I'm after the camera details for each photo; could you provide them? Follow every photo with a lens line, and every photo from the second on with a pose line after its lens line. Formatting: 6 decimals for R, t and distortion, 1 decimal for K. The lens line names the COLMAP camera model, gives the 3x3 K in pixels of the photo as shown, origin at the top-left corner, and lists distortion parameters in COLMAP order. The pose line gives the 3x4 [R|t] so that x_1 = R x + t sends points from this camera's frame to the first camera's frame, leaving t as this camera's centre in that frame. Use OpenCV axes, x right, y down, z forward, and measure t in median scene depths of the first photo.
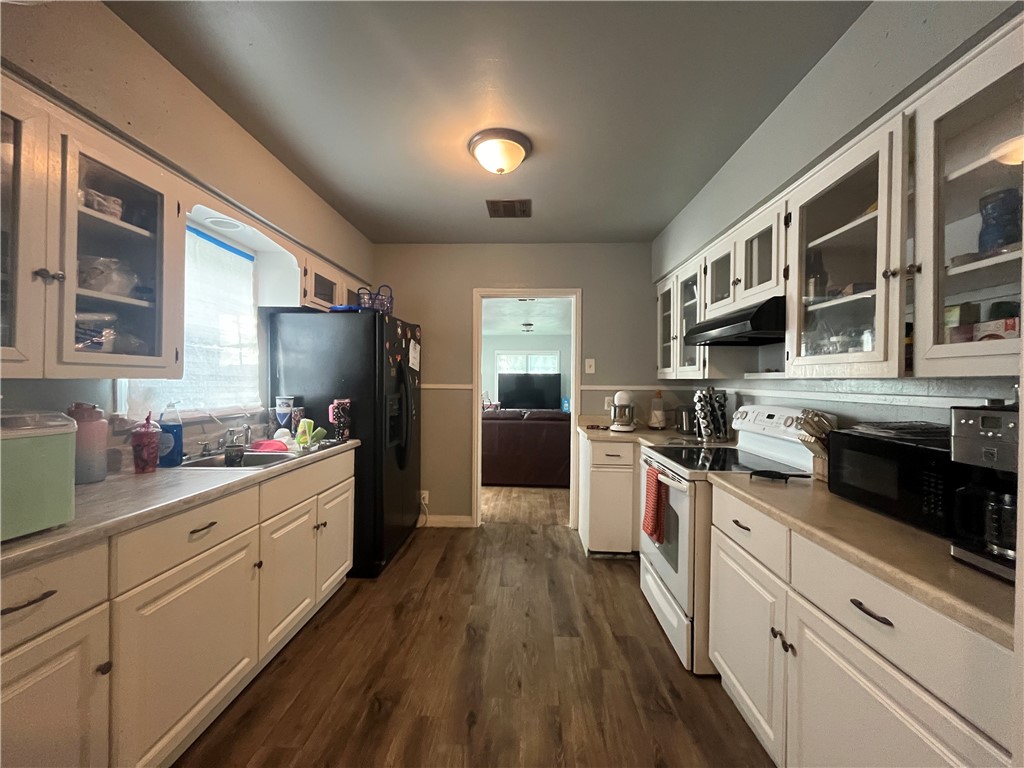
lens RADIAL K [[412.9, 0, 510.4], [0, 412.9, 383.3], [0, 0, 1]] dist [-0.002498, -0.000633]
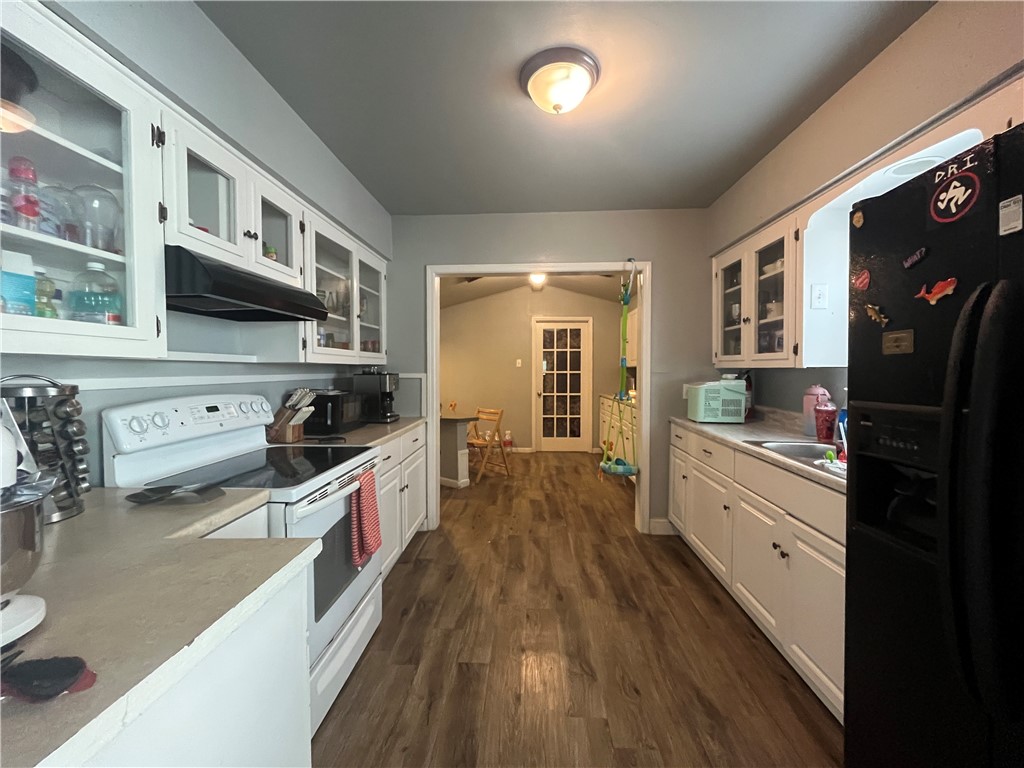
lens RADIAL K [[412.9, 0, 510.4], [0, 412.9, 383.3], [0, 0, 1]] dist [-0.002498, -0.000633]
pose [[-0.999941, -0.008013, 0.007366, 0.067595], [-0.007708, 0.999149, 0.040532, -0.004916], [-0.007684, 0.040473, -0.999151, 2.094971]]
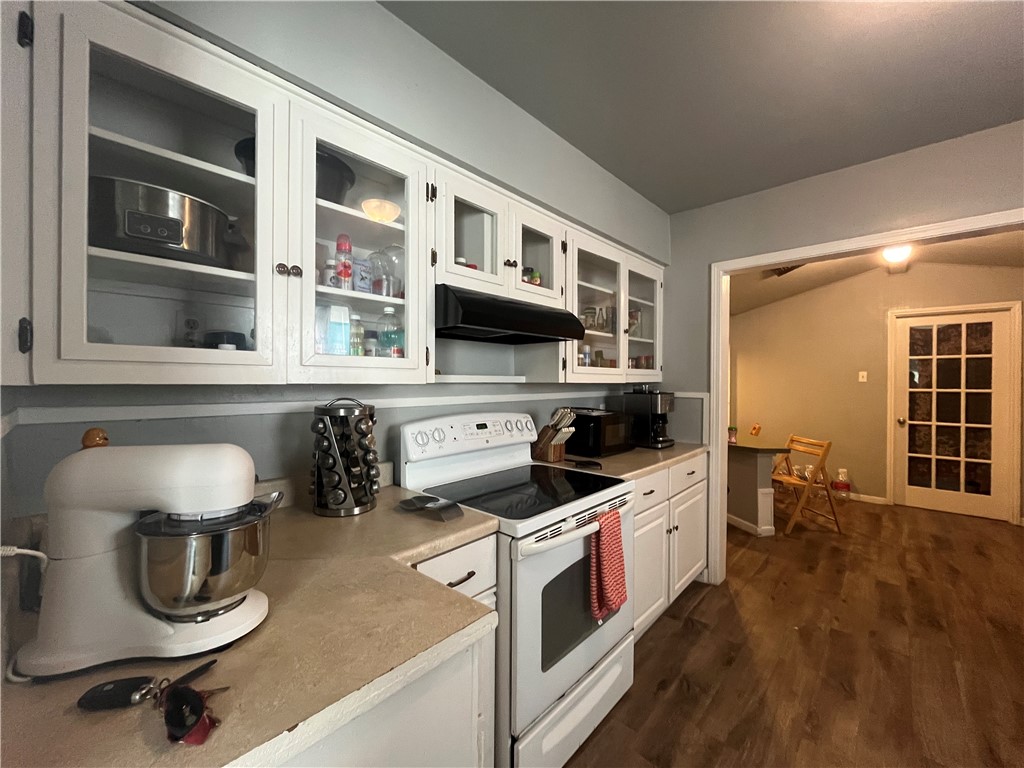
lens RADIAL K [[412.9, 0, 510.4], [0, 412.9, 383.3], [0, 0, 1]] dist [-0.002498, -0.000633]
pose [[-0.759932, -0.015438, 0.649819, 0.024503], [-0.004574, 0.999820, 0.018404, -0.030595], [-0.649987, 0.011014, -0.759866, 1.908537]]
